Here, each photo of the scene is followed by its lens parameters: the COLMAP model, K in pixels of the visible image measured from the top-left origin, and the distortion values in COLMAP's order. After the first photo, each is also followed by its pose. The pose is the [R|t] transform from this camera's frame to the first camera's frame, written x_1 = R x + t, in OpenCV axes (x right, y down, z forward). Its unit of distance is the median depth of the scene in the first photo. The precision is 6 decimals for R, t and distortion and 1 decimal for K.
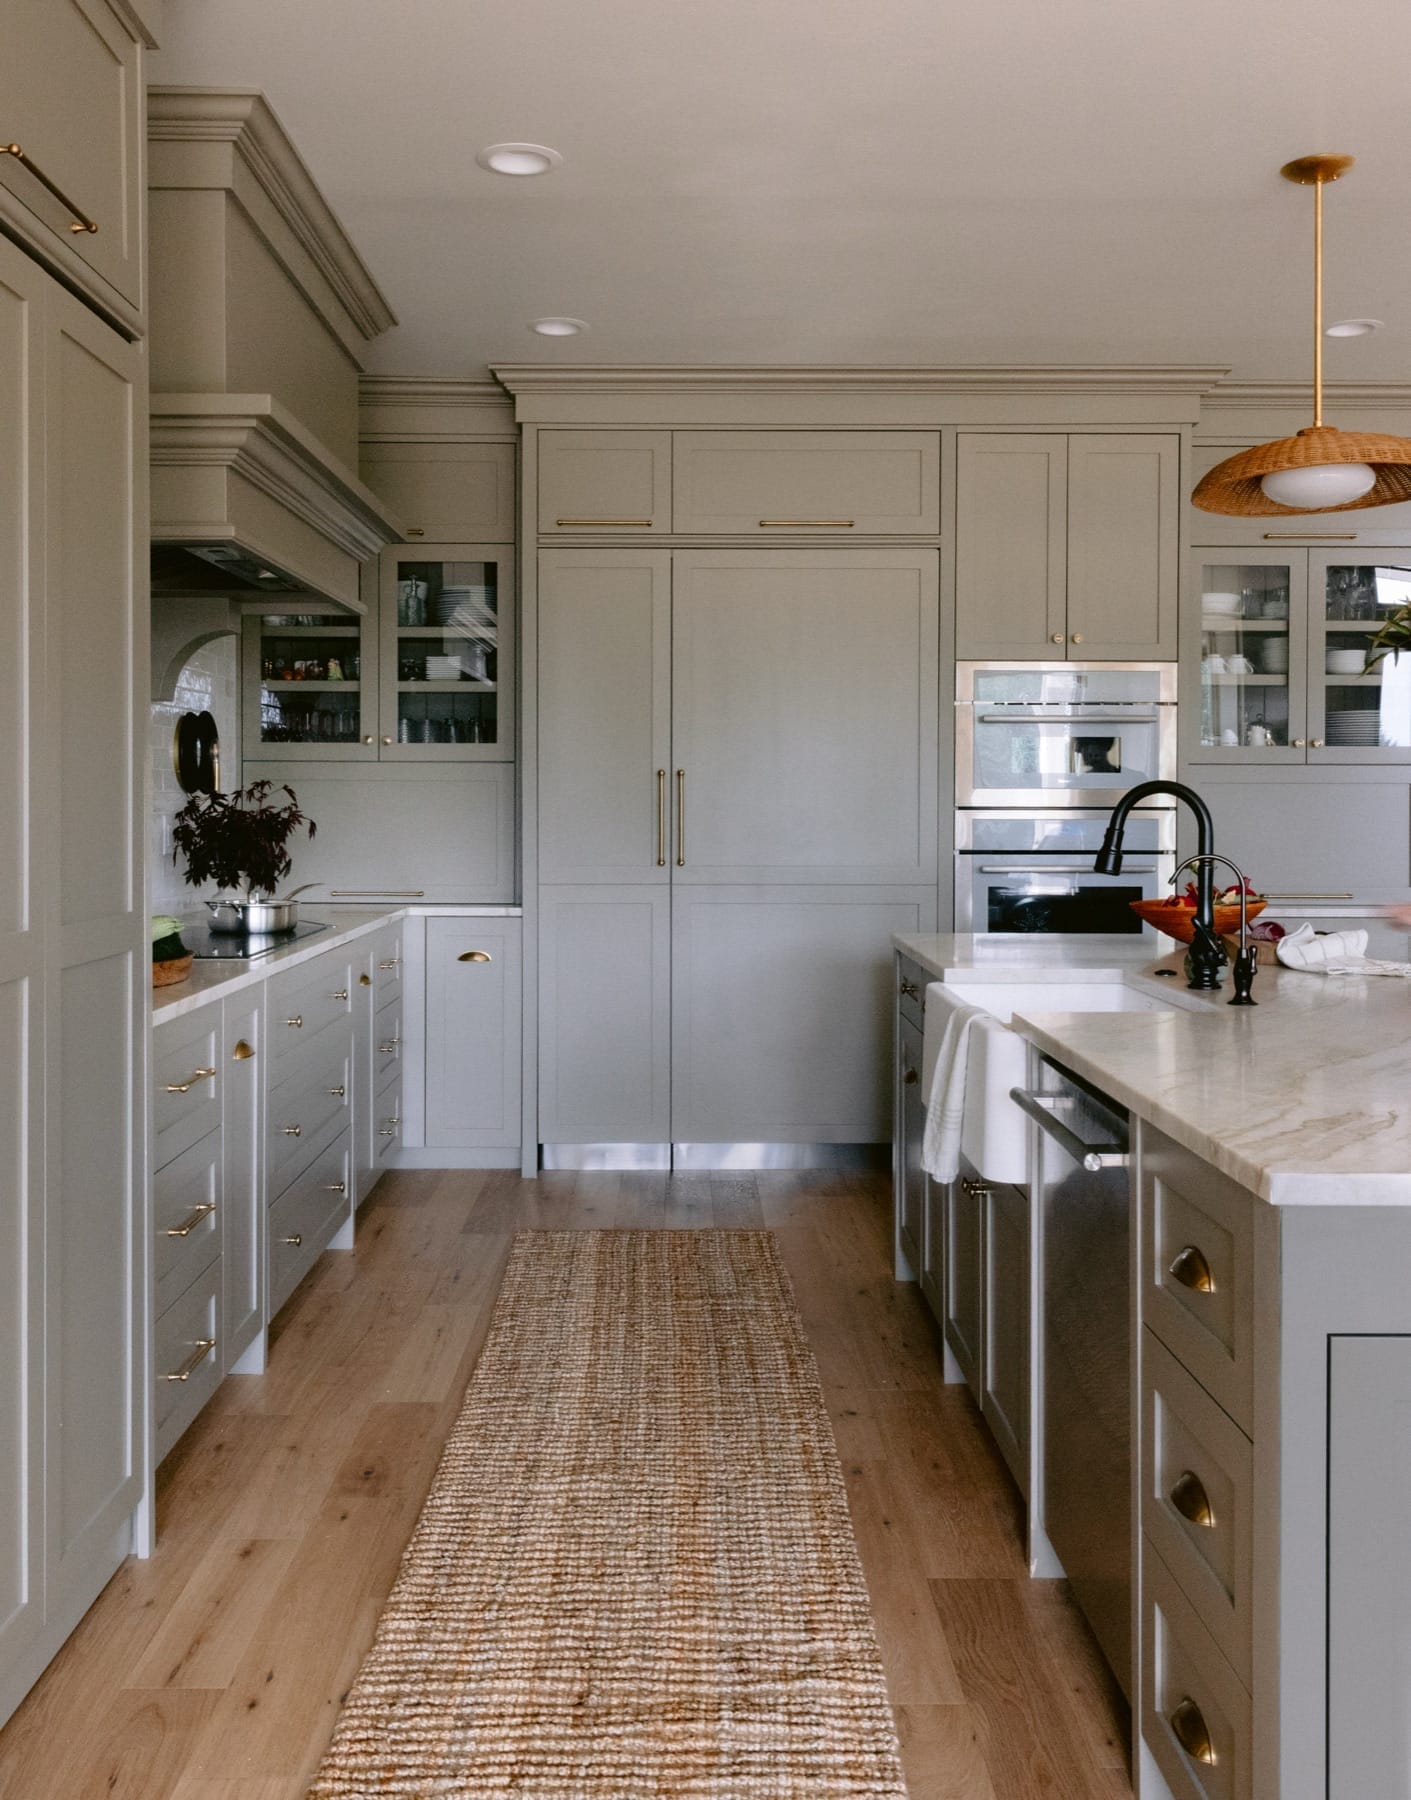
lens RADIAL K [[1747.8, 0, 706.6], [0, 1747.8, 839.3], [0, 0, 1]] dist [0.009203, 0.008939]
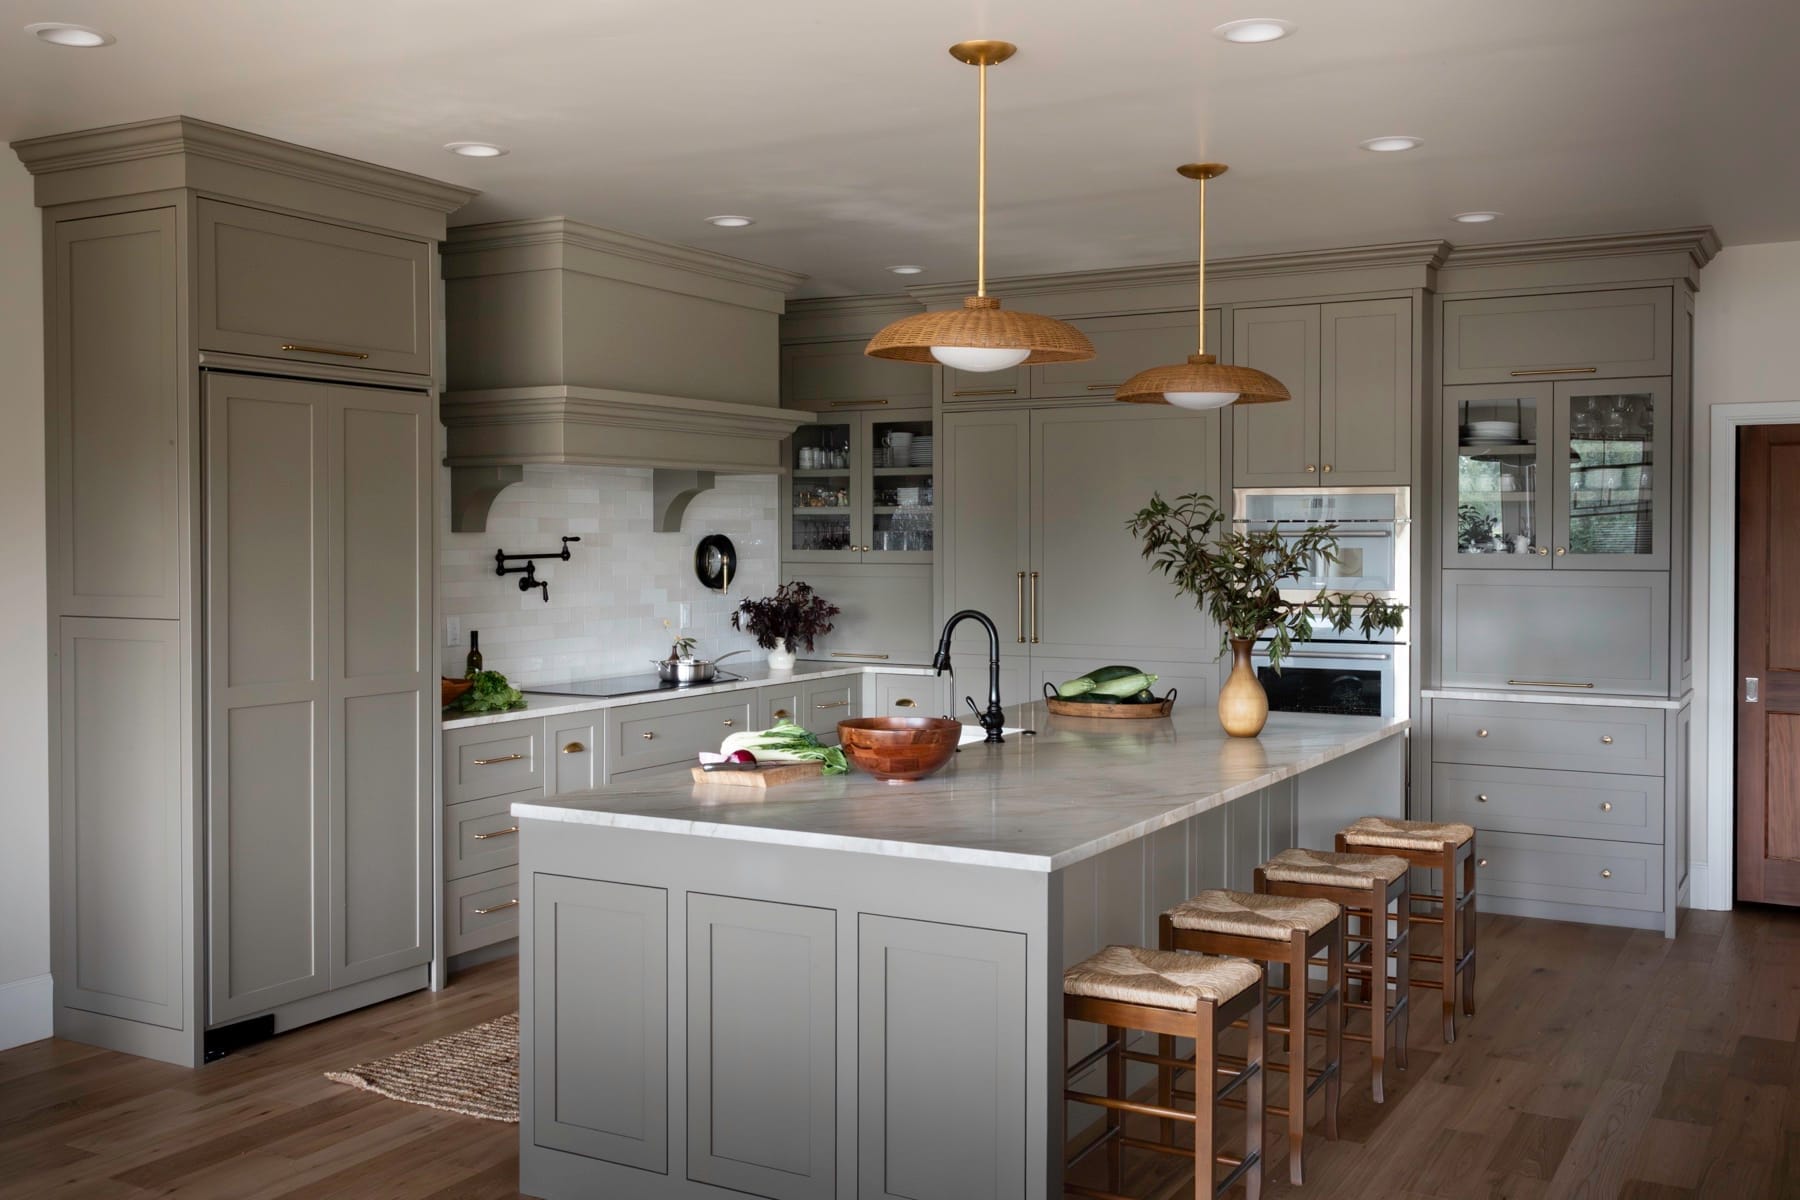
lens RADIAL K [[1718.0, 0, 900.0], [0, 1718.0, 600.0], [0, 0, 1]] dist [-0.256004, 0.001573]
pose [[0.864287, 0.012292, -0.502850, 0.571326], [-0.005702, 0.999877, 0.014642, -0.036423], [0.502968, -0.009788, 0.864250, -0.208977]]
